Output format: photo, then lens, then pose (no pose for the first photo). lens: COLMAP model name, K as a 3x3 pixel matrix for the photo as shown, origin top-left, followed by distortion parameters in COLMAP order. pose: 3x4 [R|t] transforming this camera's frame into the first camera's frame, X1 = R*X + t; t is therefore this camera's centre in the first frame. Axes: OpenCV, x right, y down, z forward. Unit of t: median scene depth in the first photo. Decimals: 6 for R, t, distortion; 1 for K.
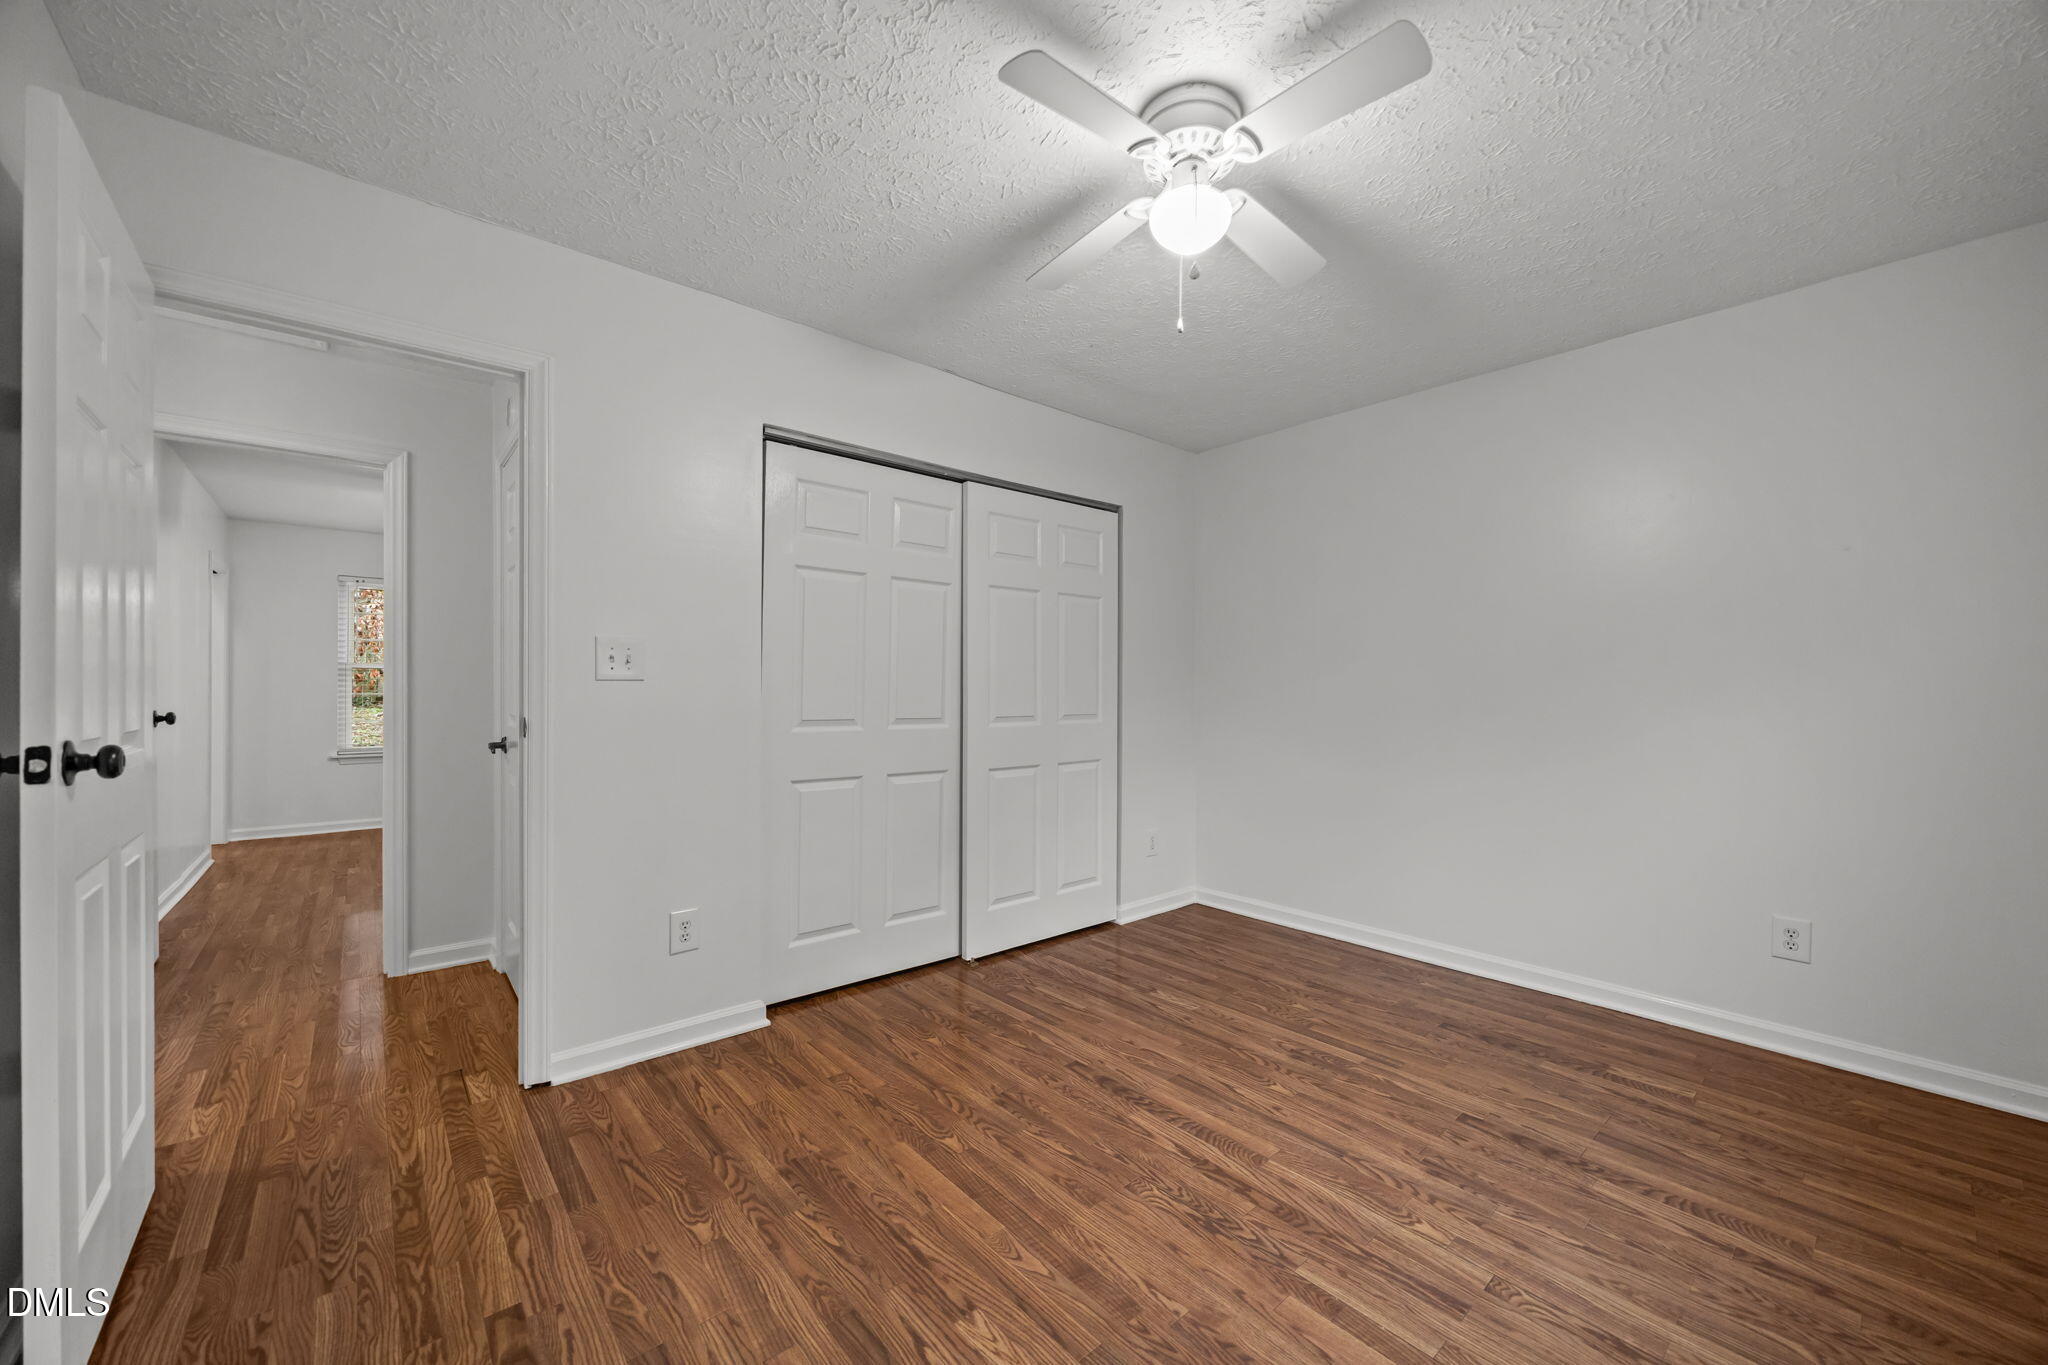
lens RADIAL K [[771.8, 0, 1053.1], [0, 771.8, 726.2], [0, 0, 1]] dist [-0.001282, -0.000085]
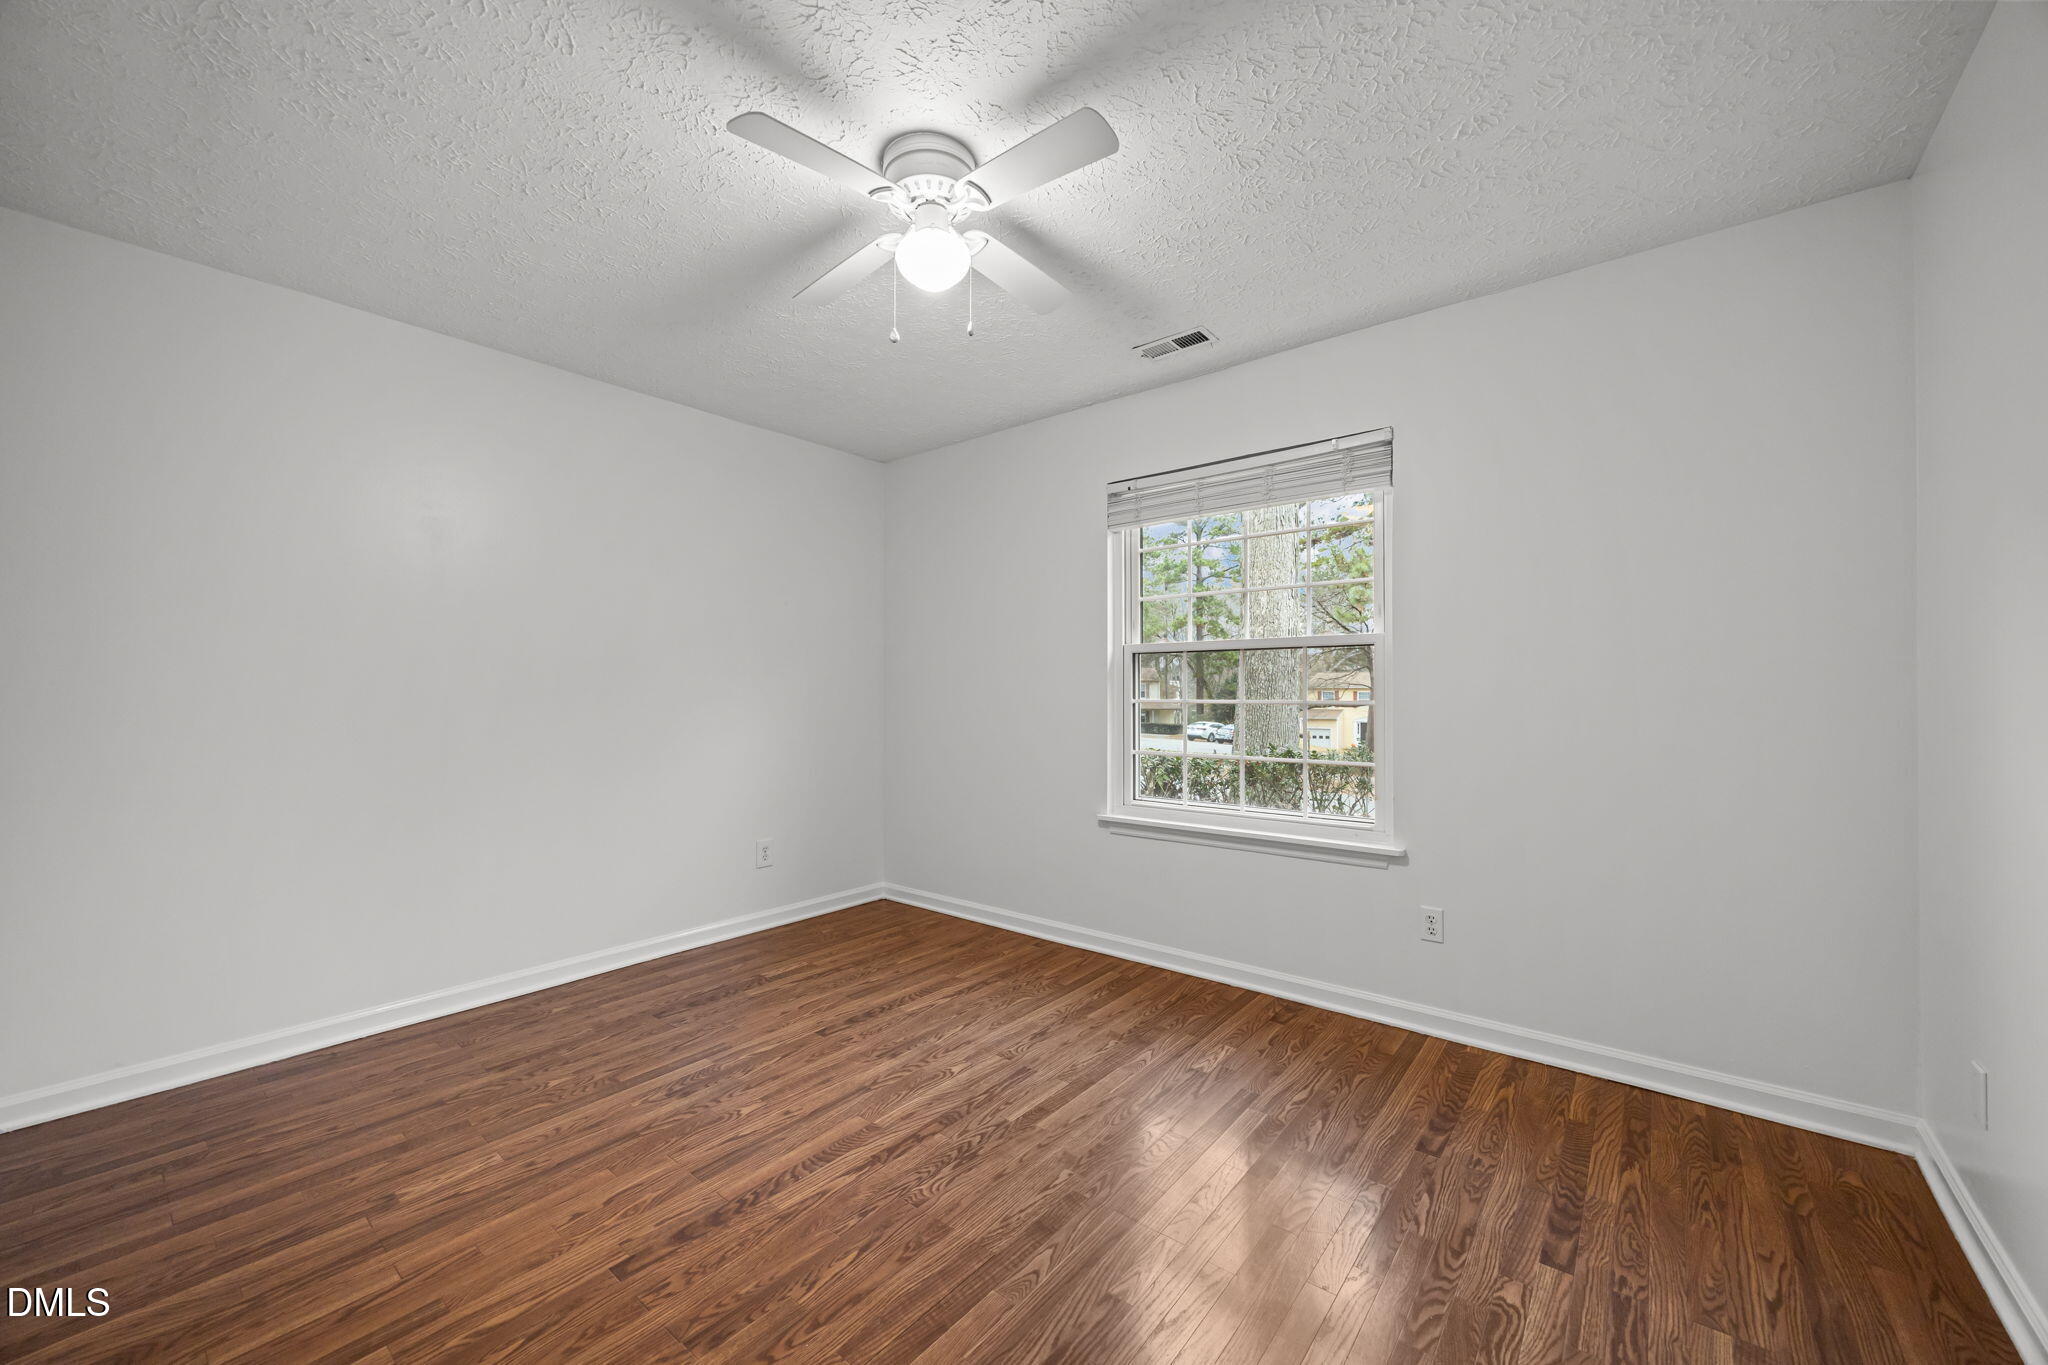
lens RADIAL K [[778.5, 0, 1024.0], [0, 778.5, 682.5], [0, 0, 1]] dist [0.000178, 0.000151]
pose [[-0.150190, 0.006259, 0.988637, -0.792815], [0.046472, 0.998919, 0.000736, -0.044800], [-0.987564, 0.046055, -0.150318, 0.876352]]
